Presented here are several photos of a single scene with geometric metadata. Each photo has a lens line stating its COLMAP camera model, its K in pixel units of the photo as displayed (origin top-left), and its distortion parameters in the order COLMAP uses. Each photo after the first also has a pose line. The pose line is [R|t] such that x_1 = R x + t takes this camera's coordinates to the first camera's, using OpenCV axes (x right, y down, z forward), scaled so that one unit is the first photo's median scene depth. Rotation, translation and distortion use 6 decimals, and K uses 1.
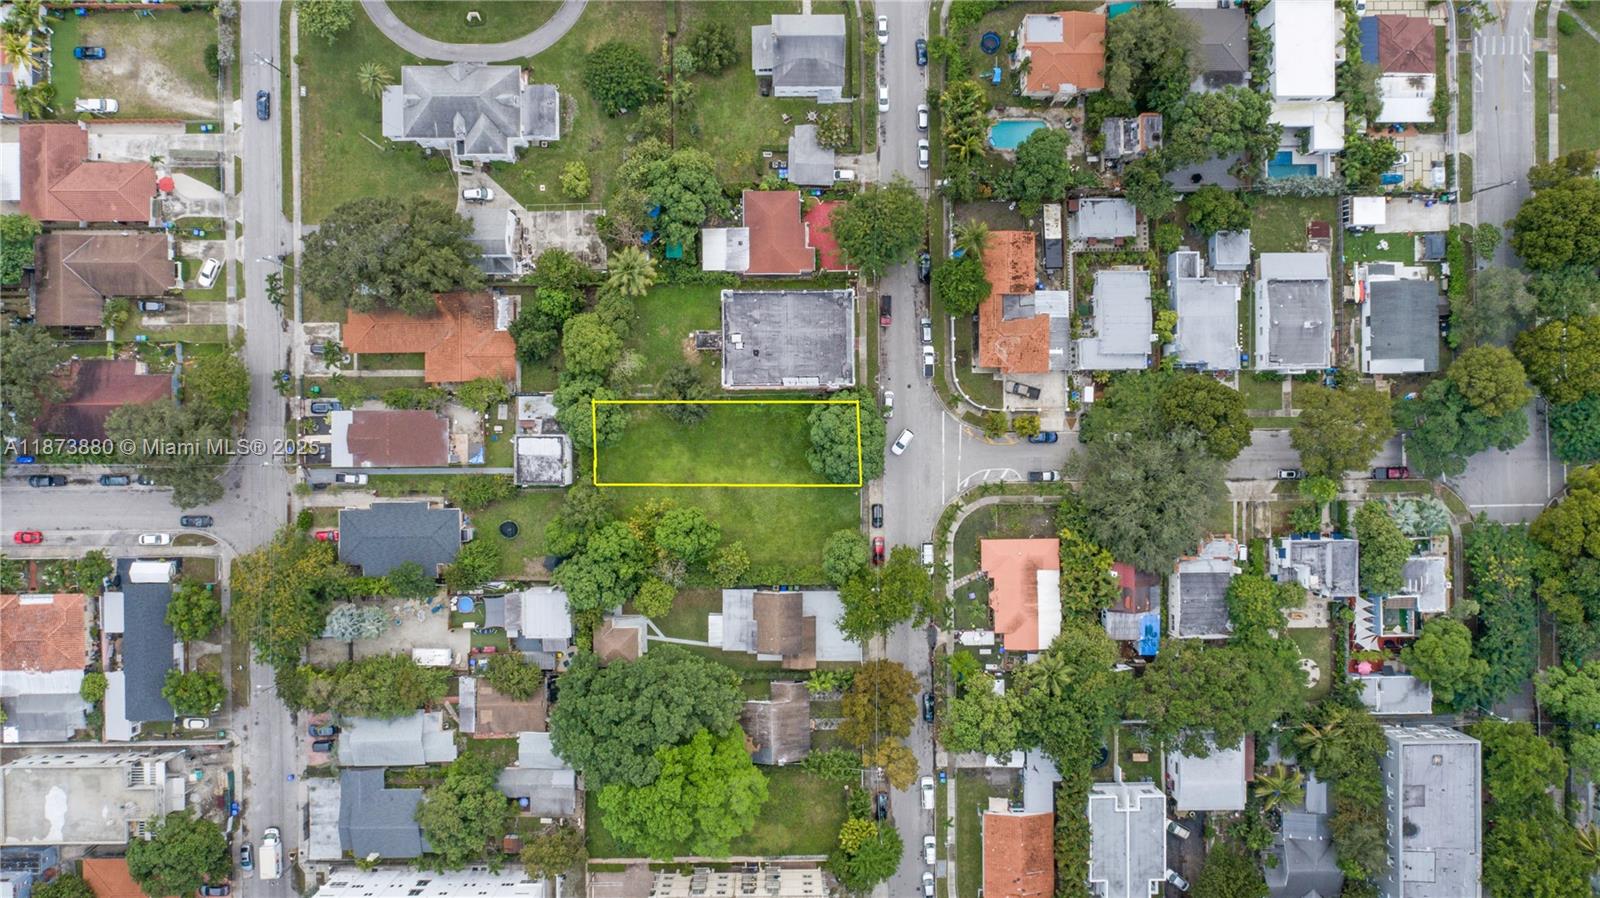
lens RADIAL K [[1080.9, 0, 800.0], [0, 1080.9, 449.0], [0, 0, 1]] dist [-0.000483, 0.001261]
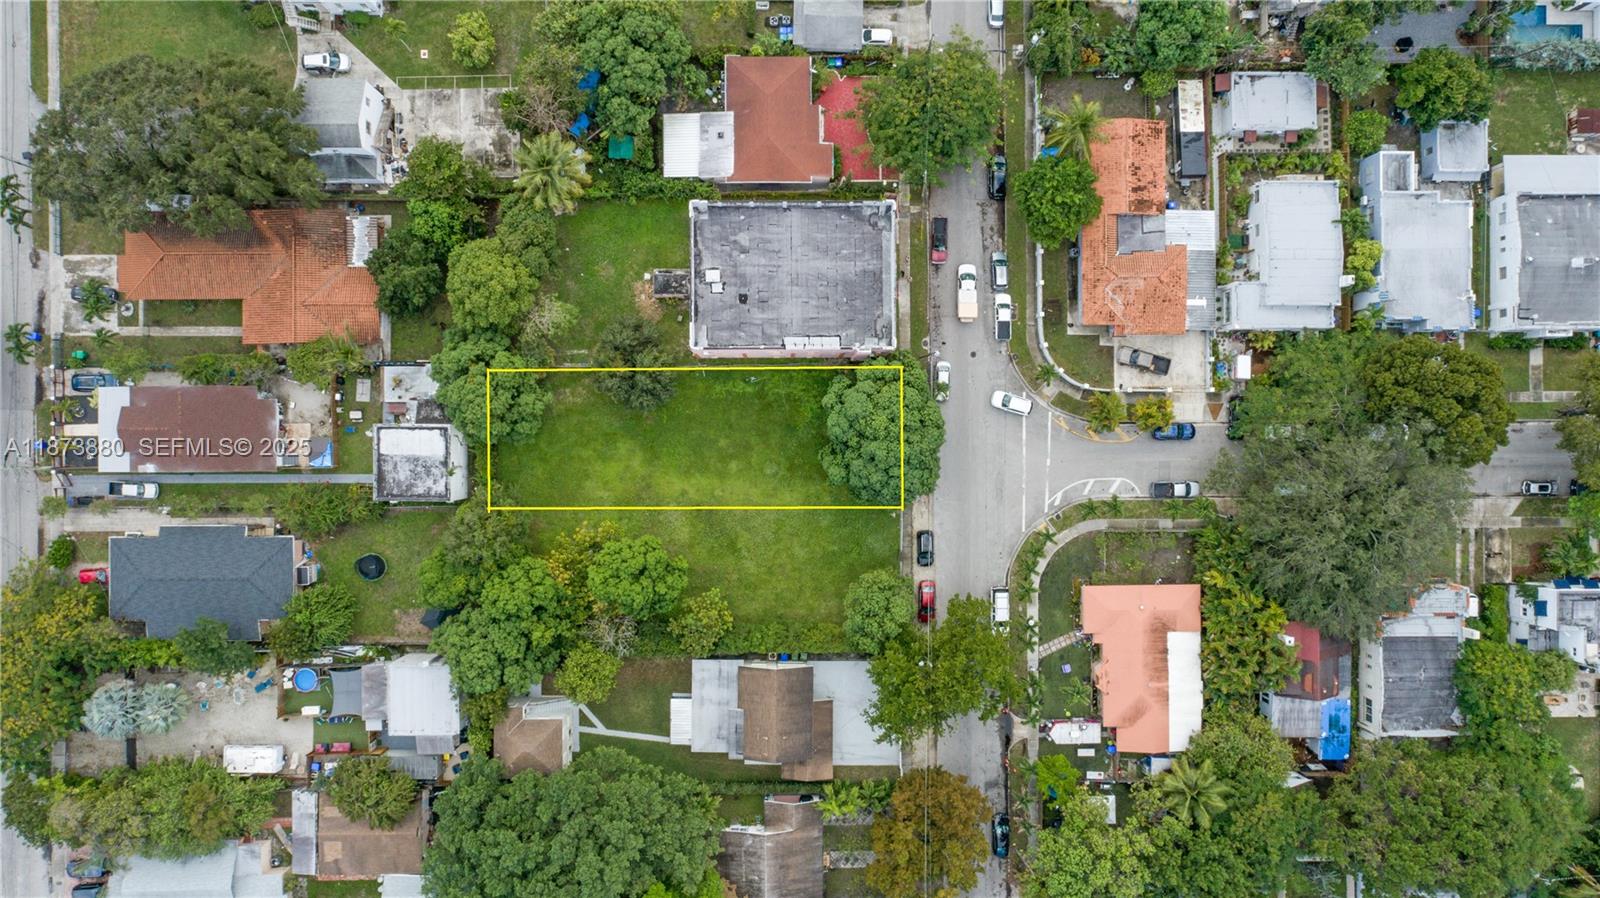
lens RADIAL K [[1080.9, 0, 800.0], [0, 1080.9, 449.0], [0, 0, 1]] dist [-0.000483, 0.001261]
pose [[0.999993, 0.003790, 0.000550, -0.006262], [-0.003790, 0.999993, -0.000341, 0.001161], [-0.000551, 0.000339, 1.000000, 0.337853]]
